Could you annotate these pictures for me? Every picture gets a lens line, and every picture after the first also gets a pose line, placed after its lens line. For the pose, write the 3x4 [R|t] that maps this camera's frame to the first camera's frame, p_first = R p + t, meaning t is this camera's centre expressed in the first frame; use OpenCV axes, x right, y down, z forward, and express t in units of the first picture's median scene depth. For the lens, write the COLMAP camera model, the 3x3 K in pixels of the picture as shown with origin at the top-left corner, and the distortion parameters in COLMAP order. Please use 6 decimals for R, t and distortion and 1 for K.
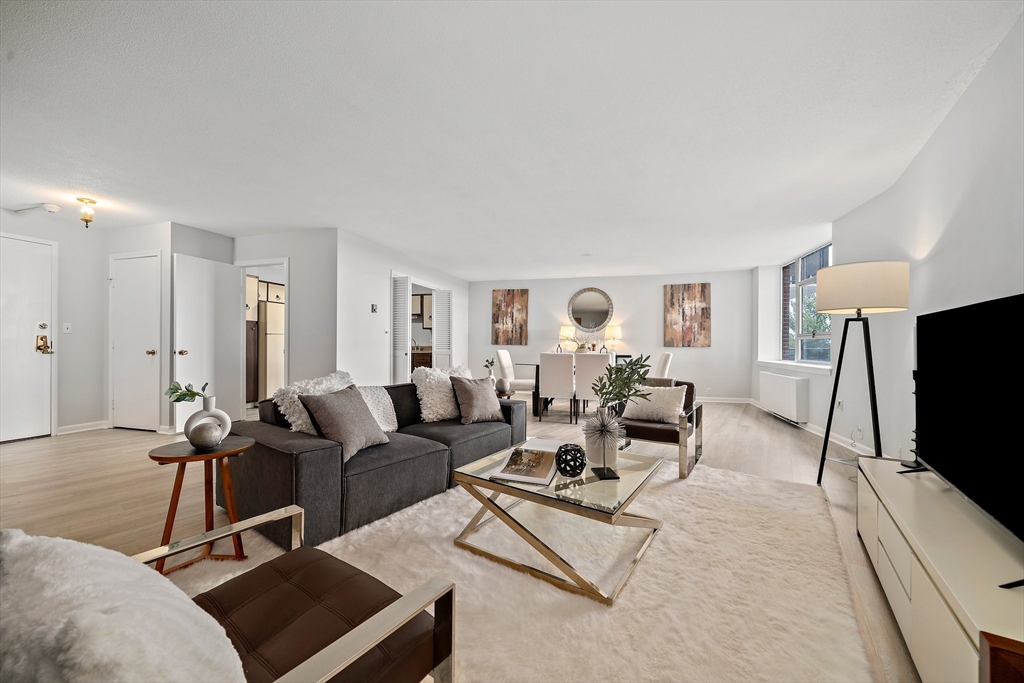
lens RADIAL K [[384.5, 0, 514.0], [0, 384.5, 344.0], [0, 0, 1]] dist [-0.004114, -0.000155]
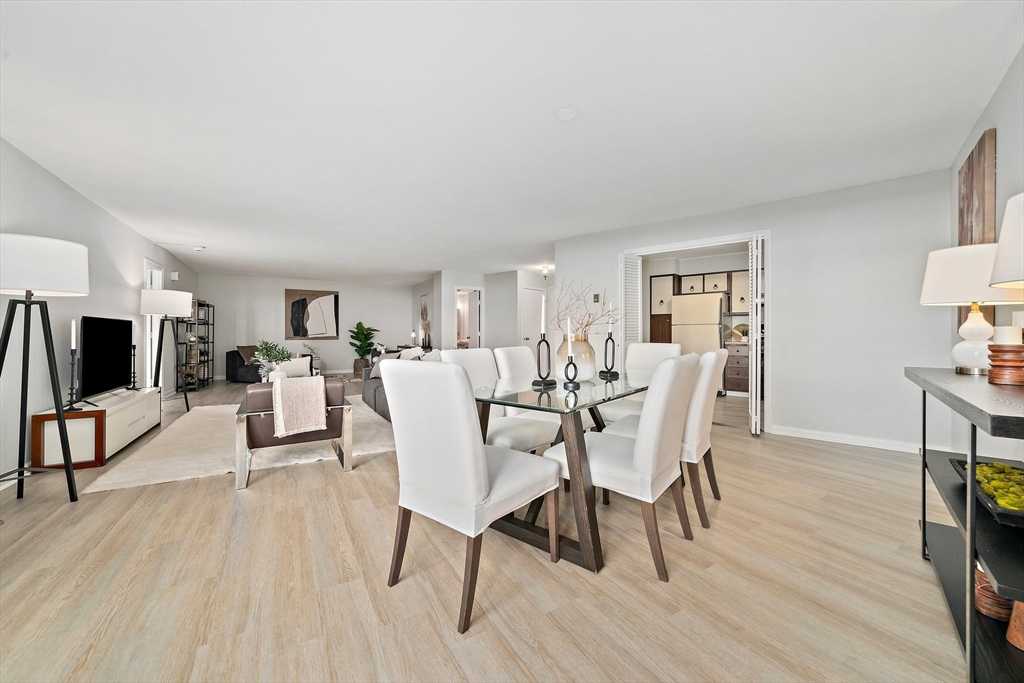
lens RADIAL K [[394.0, 0, 516.3], [0, 394.0, 332.3], [0, 0, 1]] dist [0.001530, 0.000106]
pose [[-0.411447, -0.008310, -0.911396, 0.488973], [0.000532, 0.999956, -0.009358, 0.004272], [0.911434, -0.004335, -0.411424, 0.909531]]
